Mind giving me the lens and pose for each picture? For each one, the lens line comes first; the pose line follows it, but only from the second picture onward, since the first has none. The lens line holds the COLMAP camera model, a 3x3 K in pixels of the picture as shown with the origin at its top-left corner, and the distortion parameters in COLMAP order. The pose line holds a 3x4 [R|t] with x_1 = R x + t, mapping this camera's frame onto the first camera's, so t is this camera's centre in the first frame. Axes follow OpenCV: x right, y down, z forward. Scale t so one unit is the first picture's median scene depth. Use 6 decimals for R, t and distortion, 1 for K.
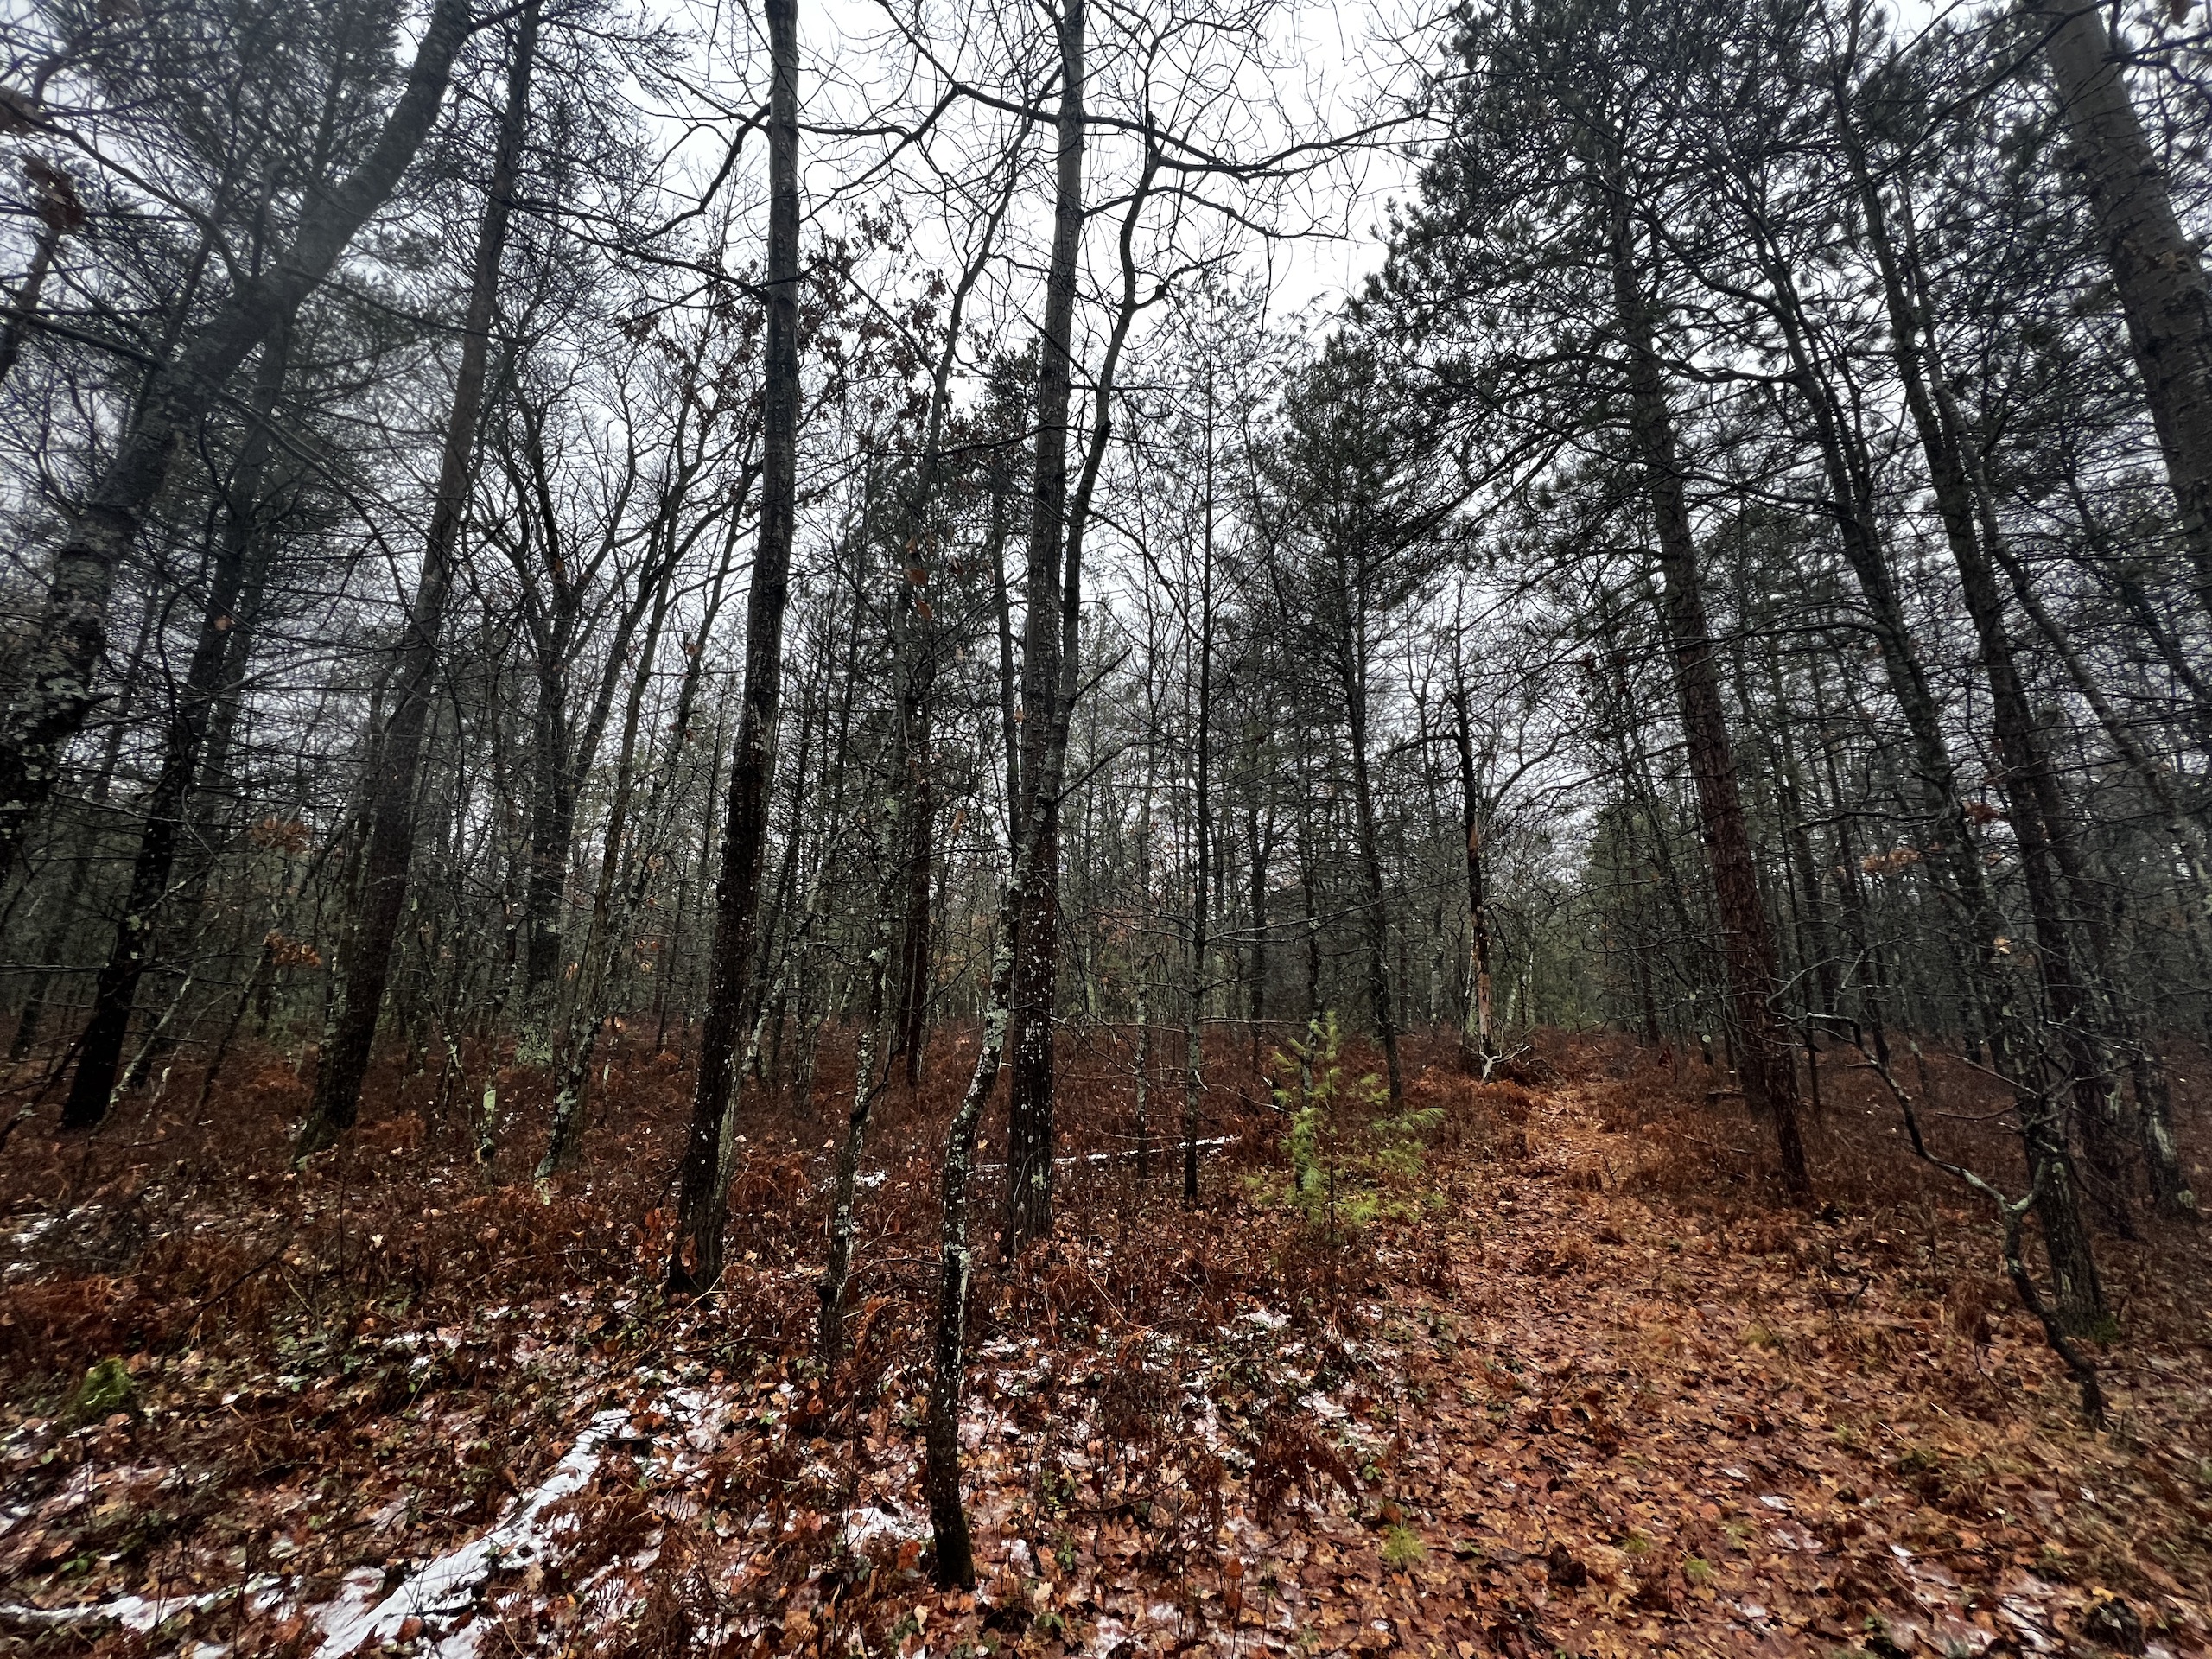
lens RADIAL K [[889.6, 0, 1106.0], [0, 889.6, 829.5], [0, 0, 1]] dist [-0.002448, -0.000669]
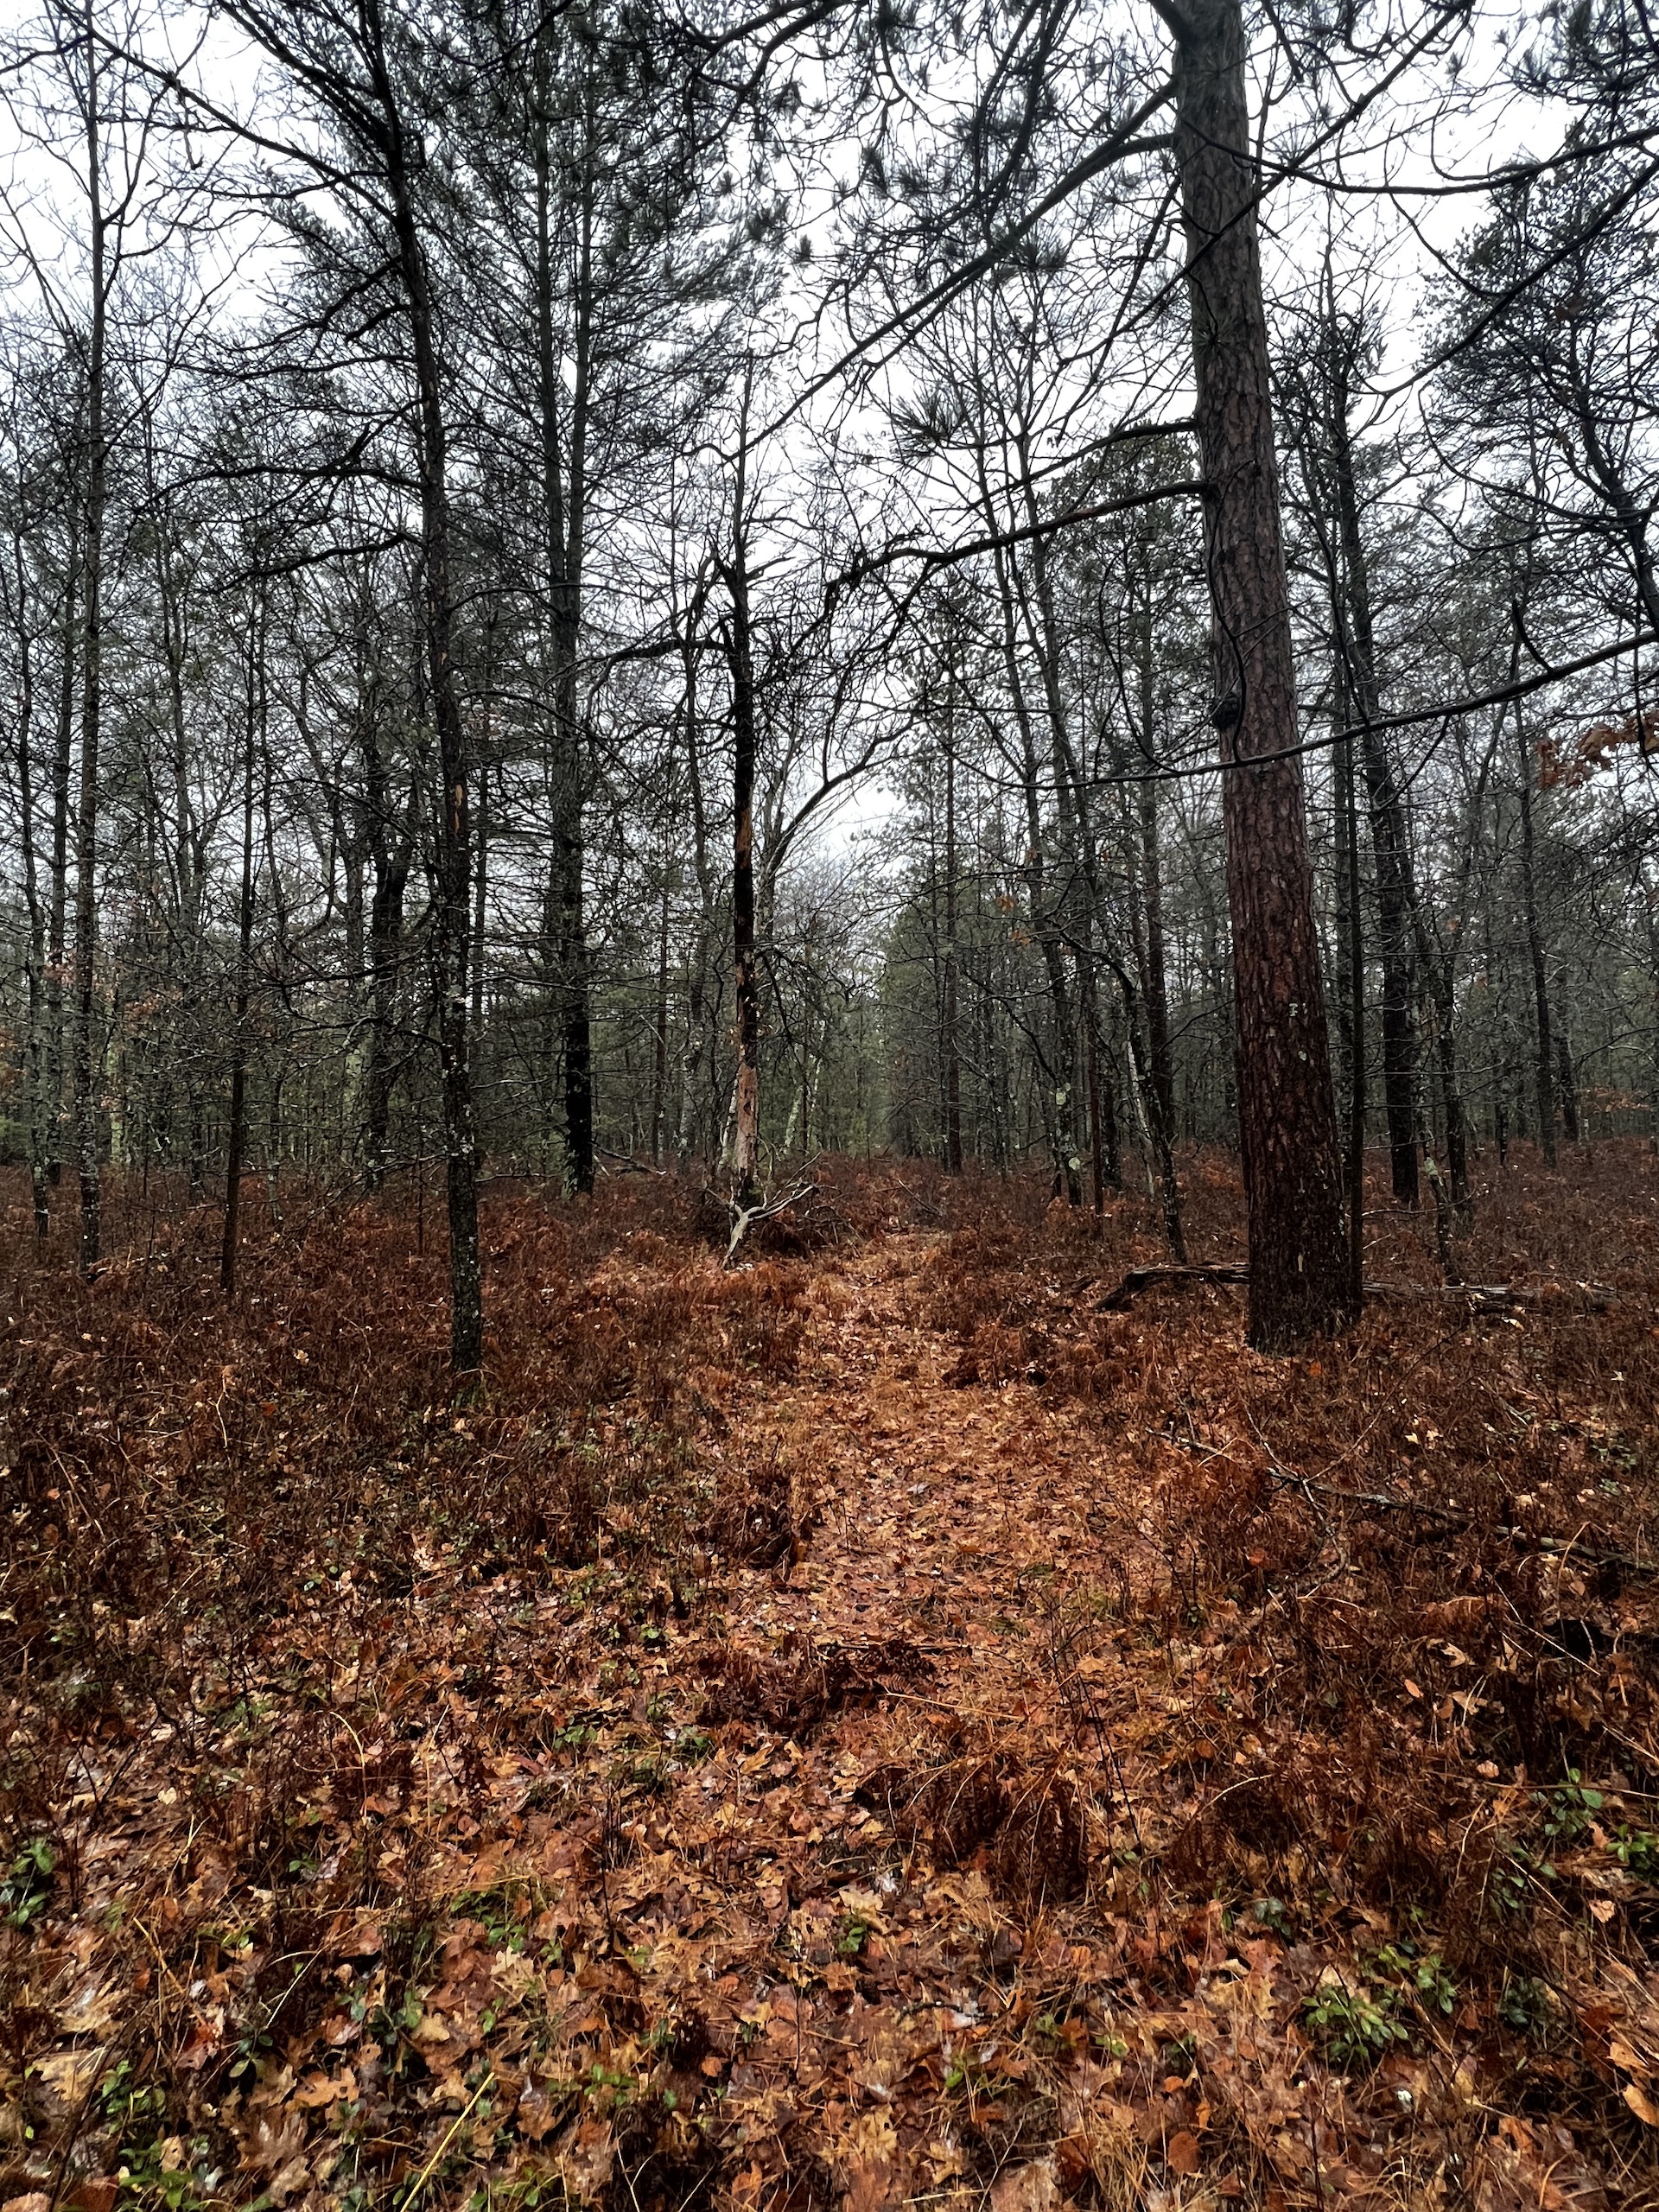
lens RADIAL K [[1095.8, 0, 829.5], [0, 1095.8, 1106.0], [0, 0, 1]] dist [0.000083, 0.000000]
pose [[0.898434, -0.008132, 0.439032, 0.156092], [-0.068011, 0.985186, 0.157424, 0.071352], [-0.433809, -0.171294, 0.884572, 0.334134]]
